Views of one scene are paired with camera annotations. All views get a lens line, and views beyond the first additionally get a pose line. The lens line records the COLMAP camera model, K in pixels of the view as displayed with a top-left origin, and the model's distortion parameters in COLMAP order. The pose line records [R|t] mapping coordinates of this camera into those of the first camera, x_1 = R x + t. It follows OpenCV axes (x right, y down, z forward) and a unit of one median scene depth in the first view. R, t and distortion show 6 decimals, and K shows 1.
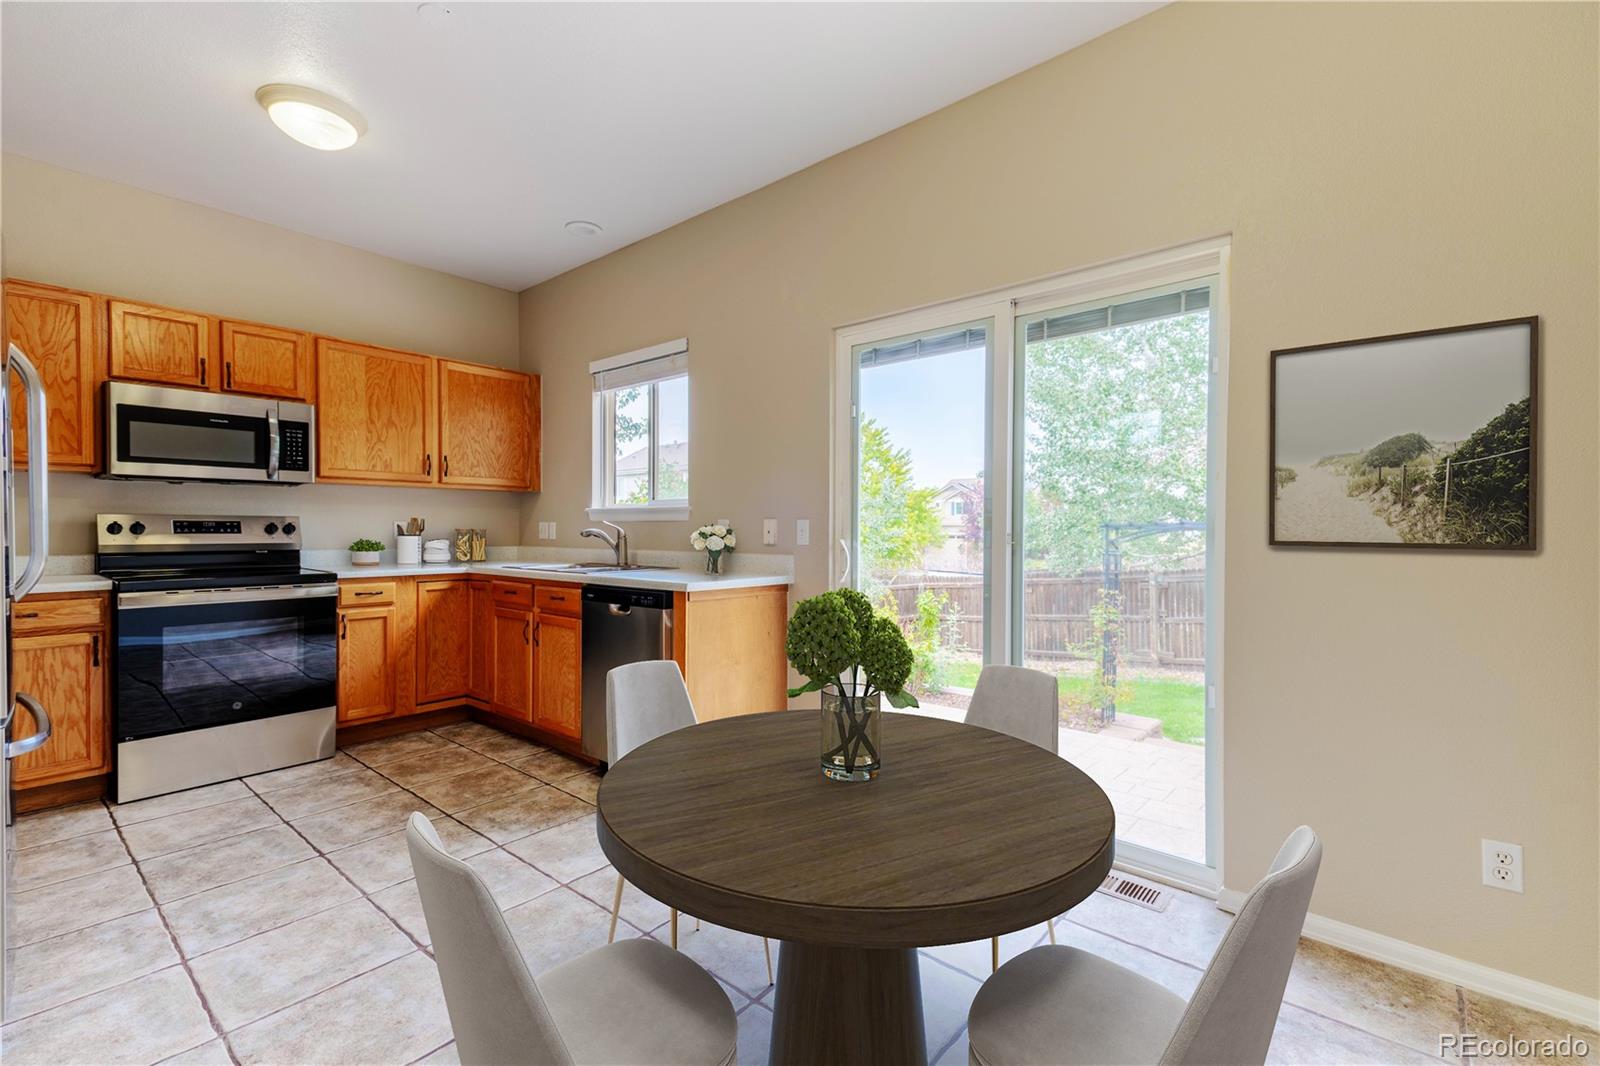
lens RADIAL K [[702.1, 0, 797.9], [0, 702.1, 536.3], [0, 0, 1]] dist [0.047938, -0.014604]
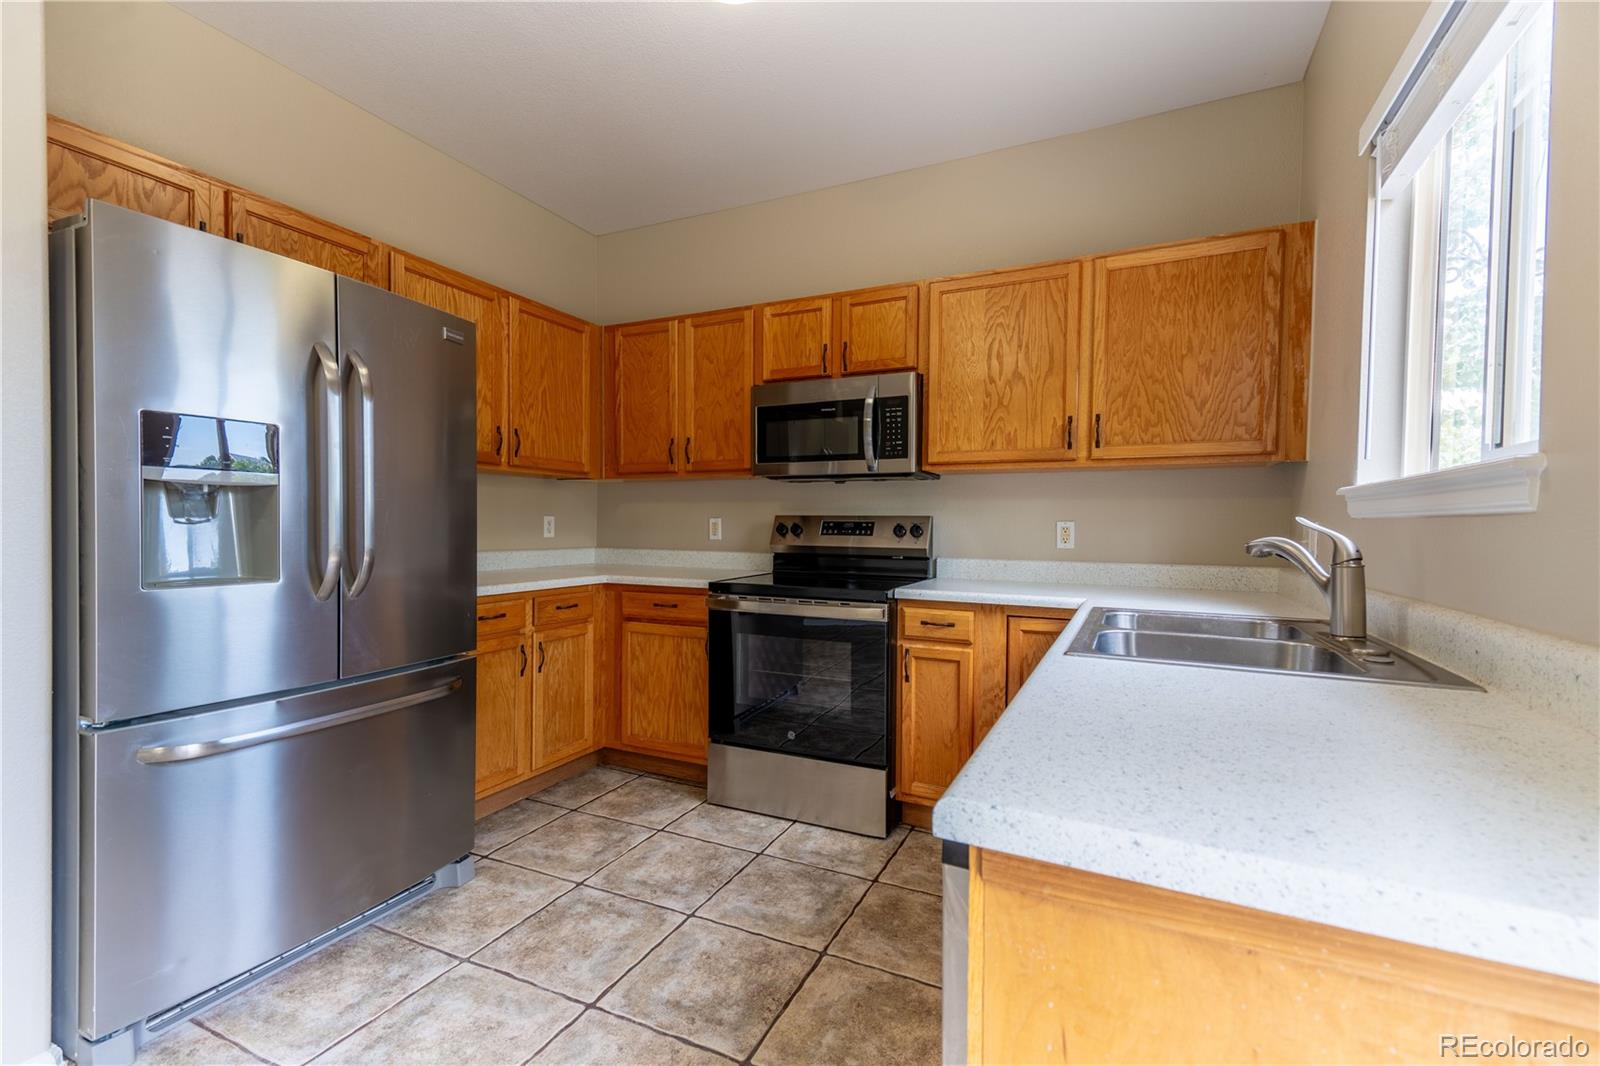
lens RADIAL K [[702.1, 0, 797.9], [0, 702.1, 536.3], [0, 0, 1]] dist [0.047938, -0.014604]
pose [[0.267419, 0.015196, -0.963460, 0.028620], [-0.021440, 0.999722, 0.009817, -0.010056], [0.963342, 0.018032, 0.267671, 0.688287]]
